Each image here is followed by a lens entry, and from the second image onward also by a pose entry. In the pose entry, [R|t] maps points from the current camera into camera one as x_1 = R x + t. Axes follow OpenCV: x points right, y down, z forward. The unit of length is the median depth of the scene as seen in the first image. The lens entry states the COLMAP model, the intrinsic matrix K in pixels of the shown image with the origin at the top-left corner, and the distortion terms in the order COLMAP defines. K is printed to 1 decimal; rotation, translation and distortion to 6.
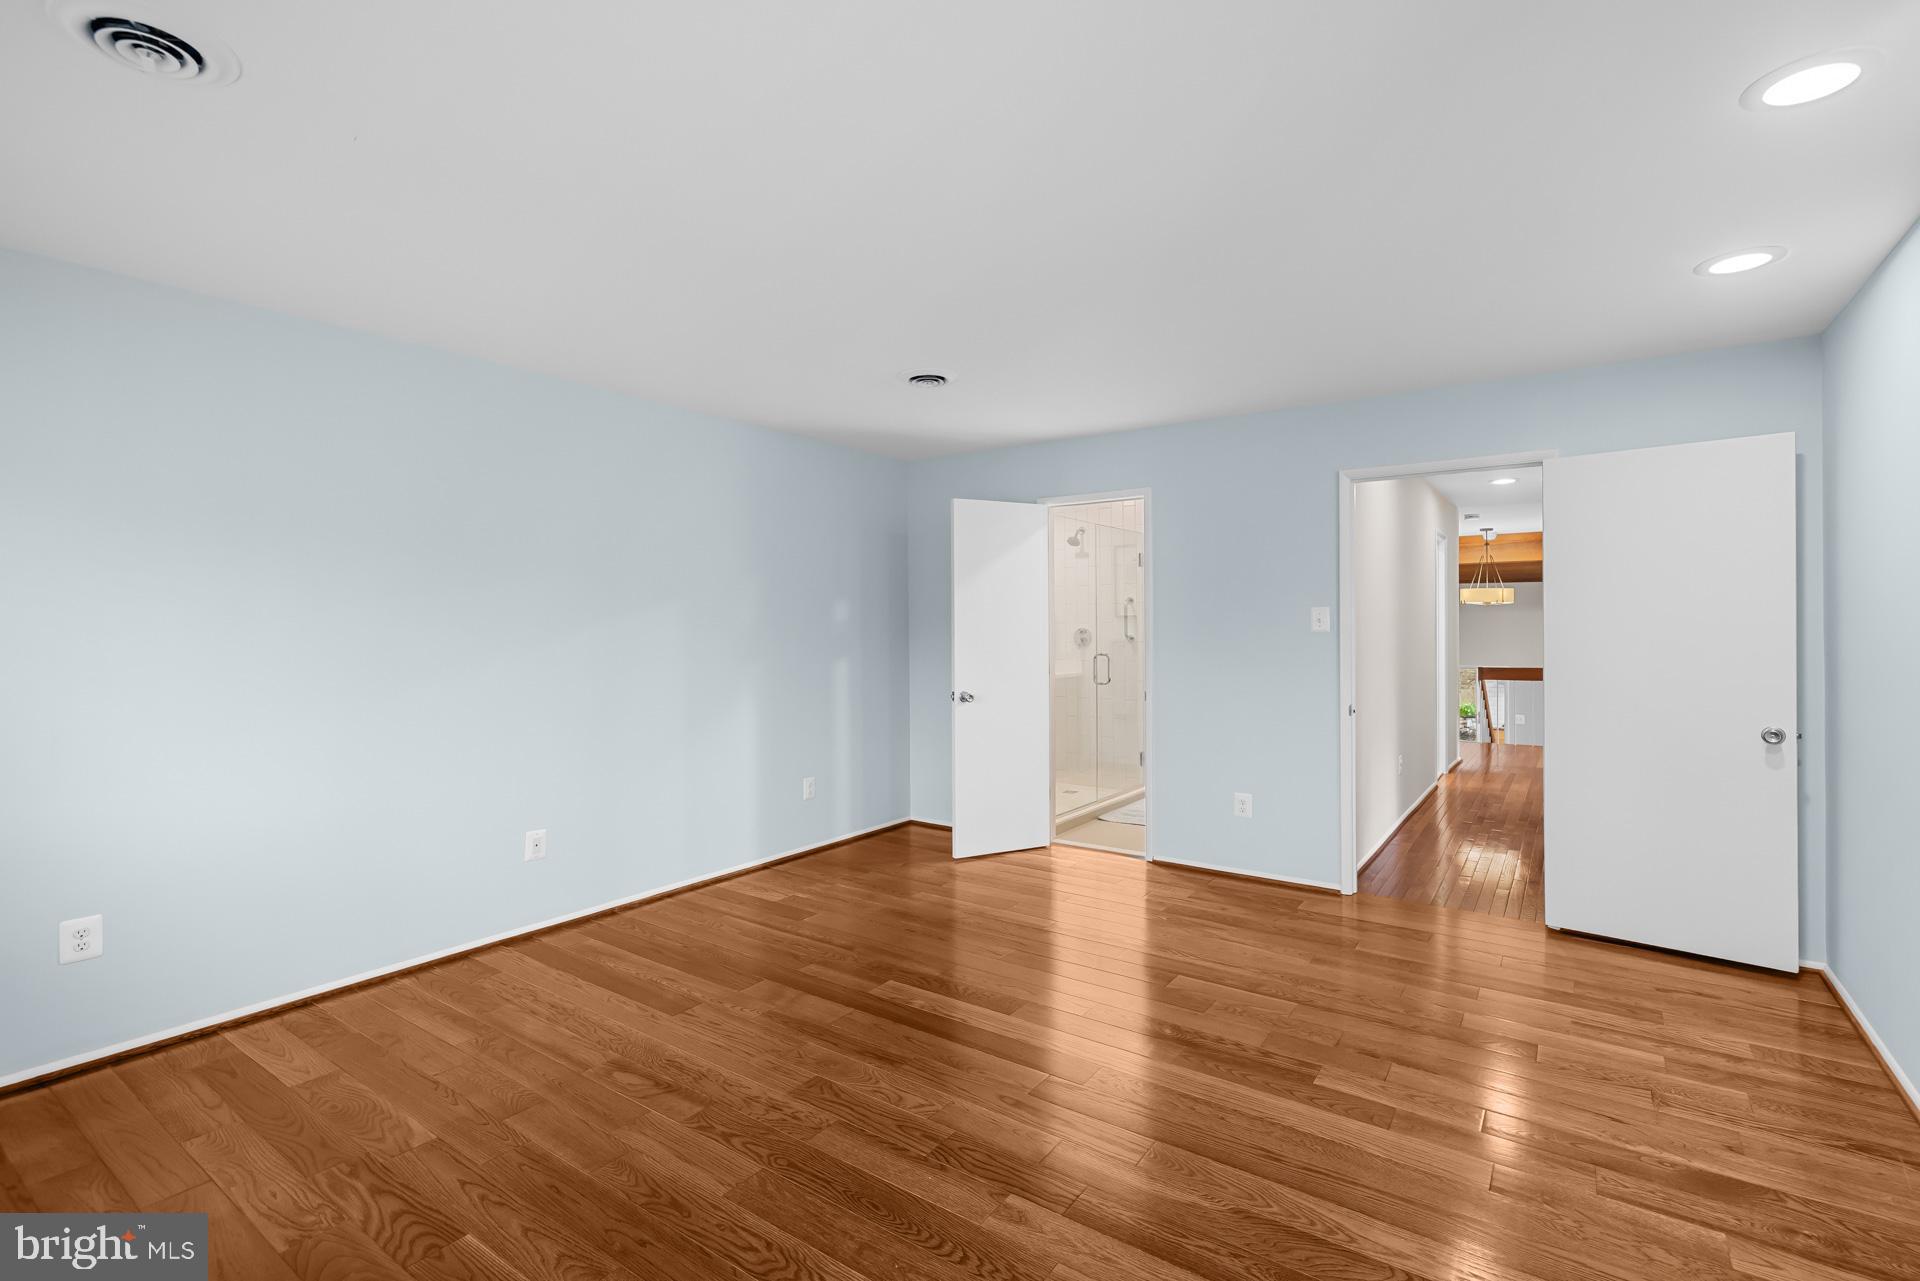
lens RADIAL K [[820.0, 0, 960.9], [0, 820.0, 628.1], [0, 0, 1]] dist [0.000417, 0.000194]
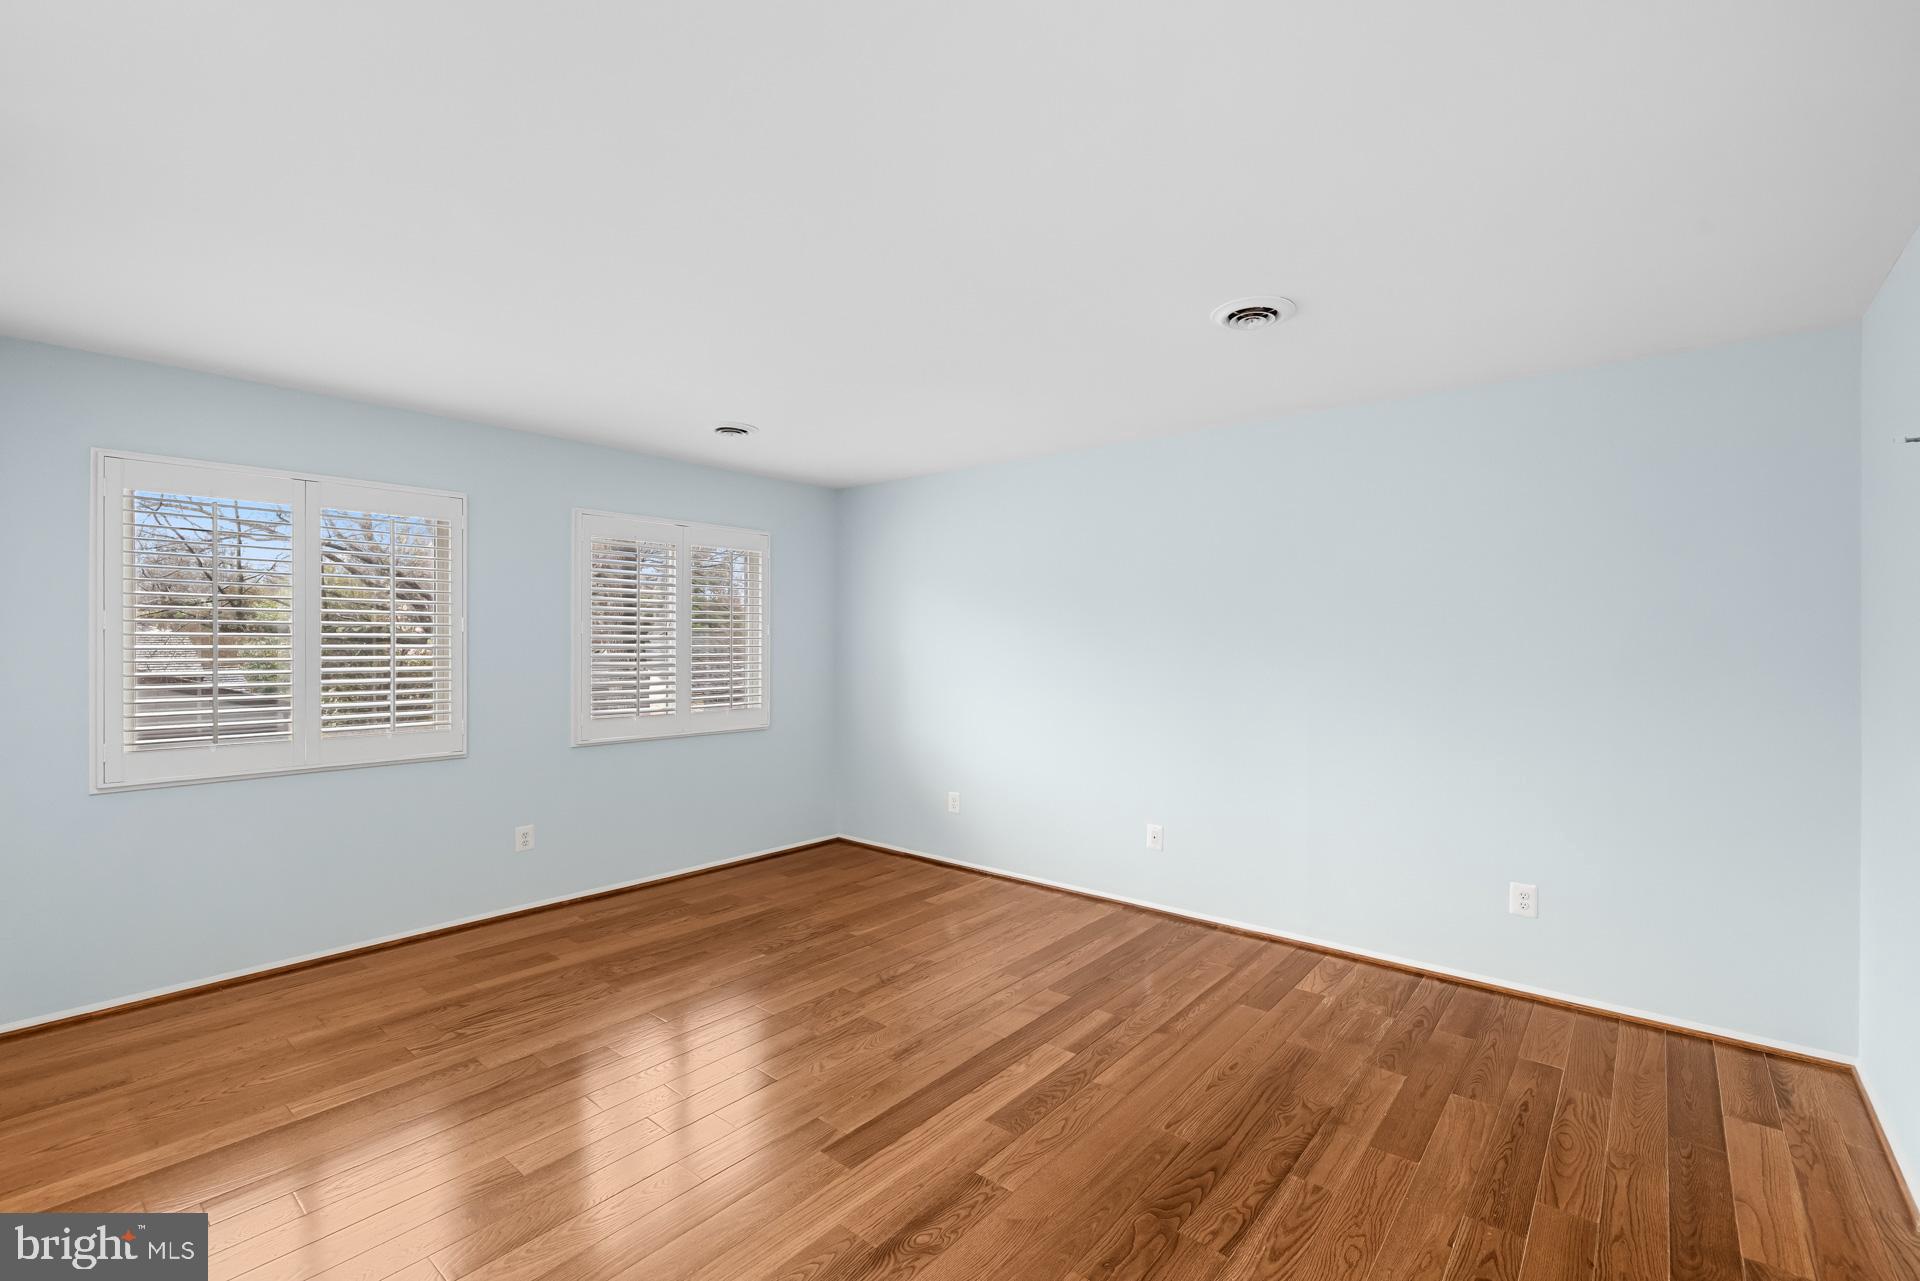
lens RADIAL K [[885.6, 0, 998.9], [0, 885.6, 641.5], [0, 0, 1]] dist [0.000500, 0.000094]
pose [[-0.055654, 0.004223, -0.998441, 0.896359], [-0.003544, 0.999984, 0.004427, -0.026433], [0.998444, 0.003784, -0.055638, 0.983001]]
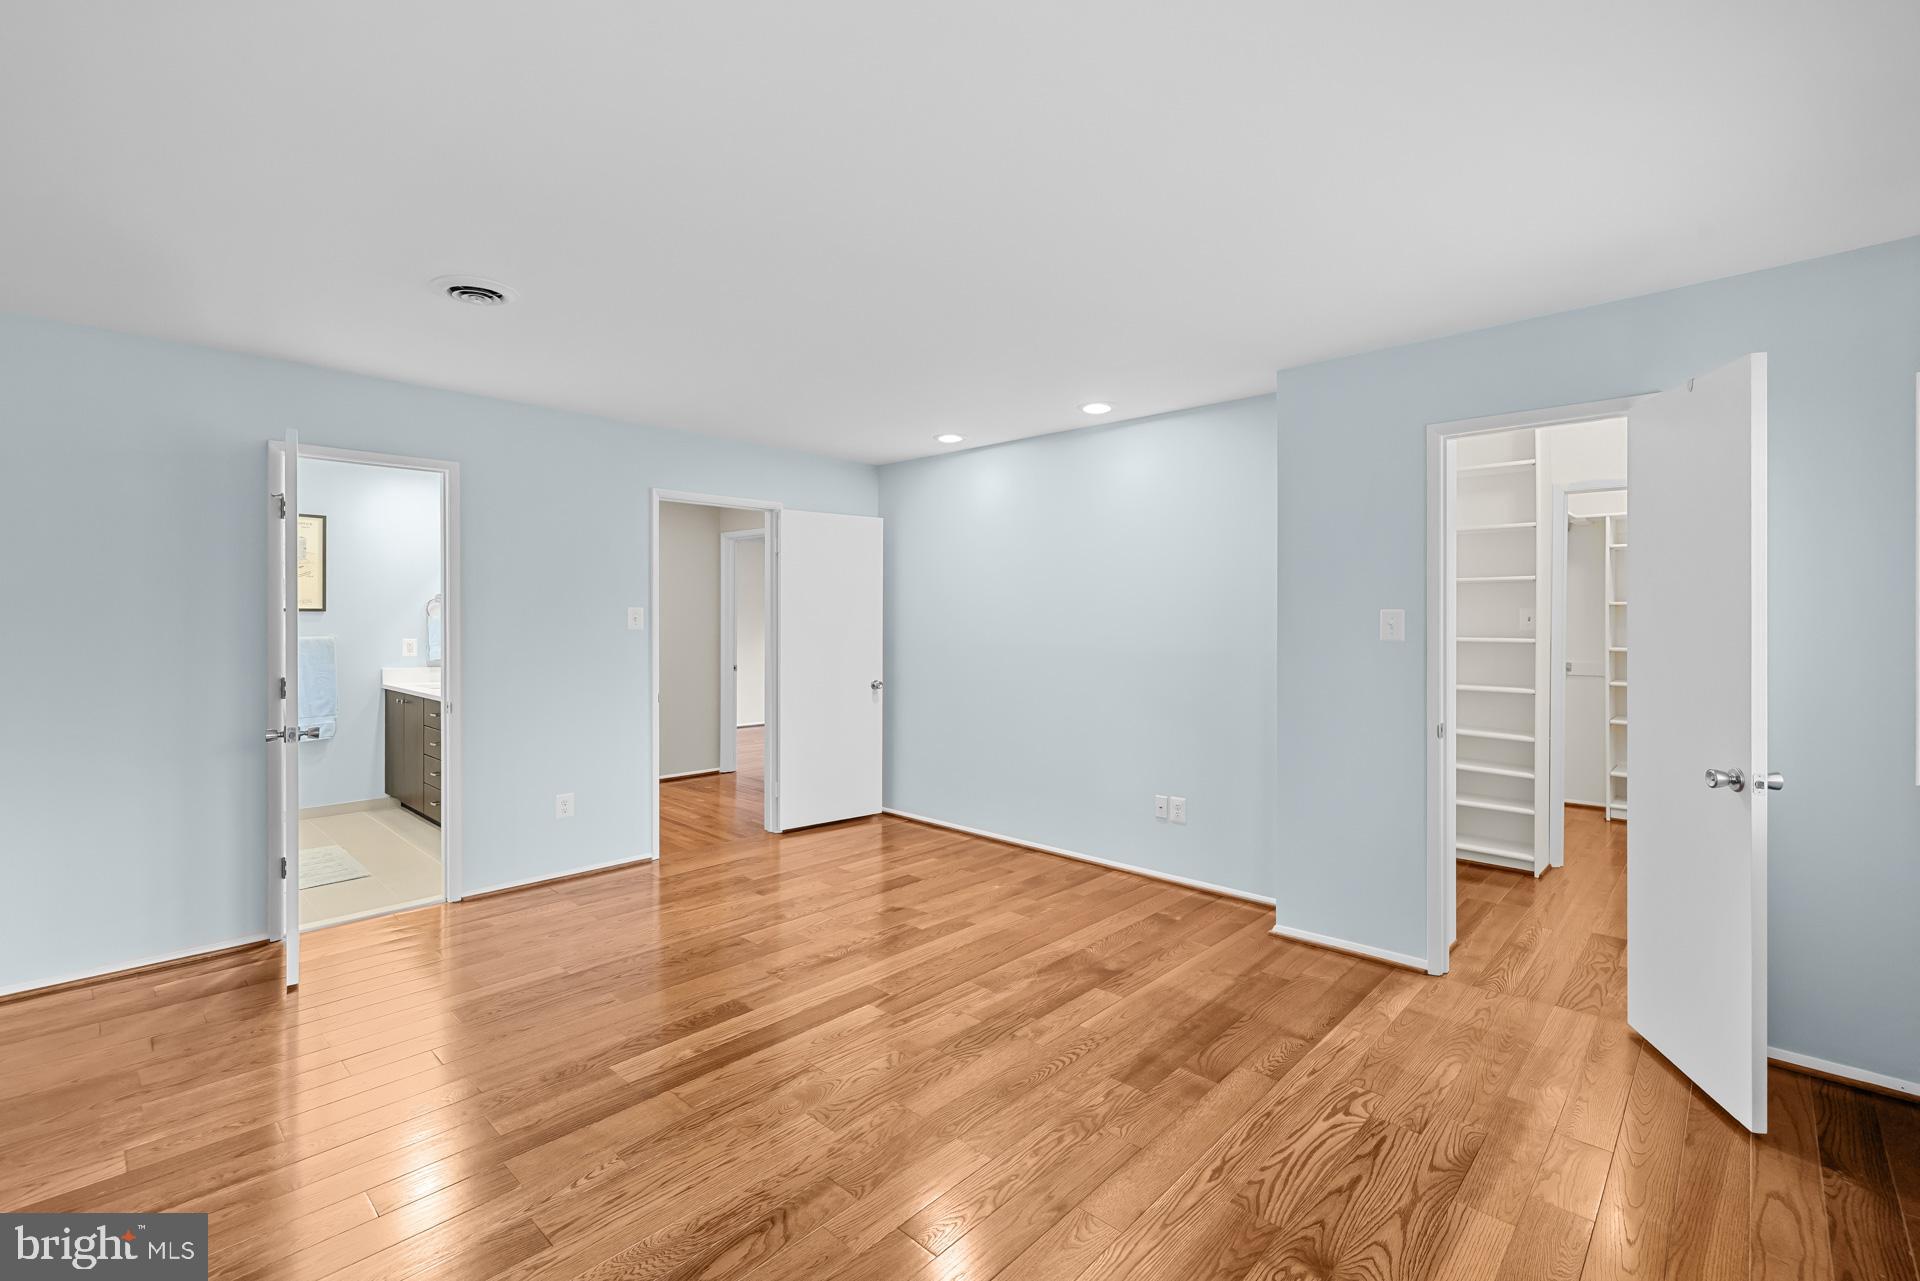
lens RADIAL K [[852.6, 0, 958.4], [0, 852.6, 620.6], [0, 0, 1]] dist [0.000316, 0.000016]
pose [[0.165135, 0.001143, 0.986270, -0.871401], [0.000969, 0.999999, -0.001321, -0.007982], [-0.986271, 0.001174, 0.165133, 0.532861]]
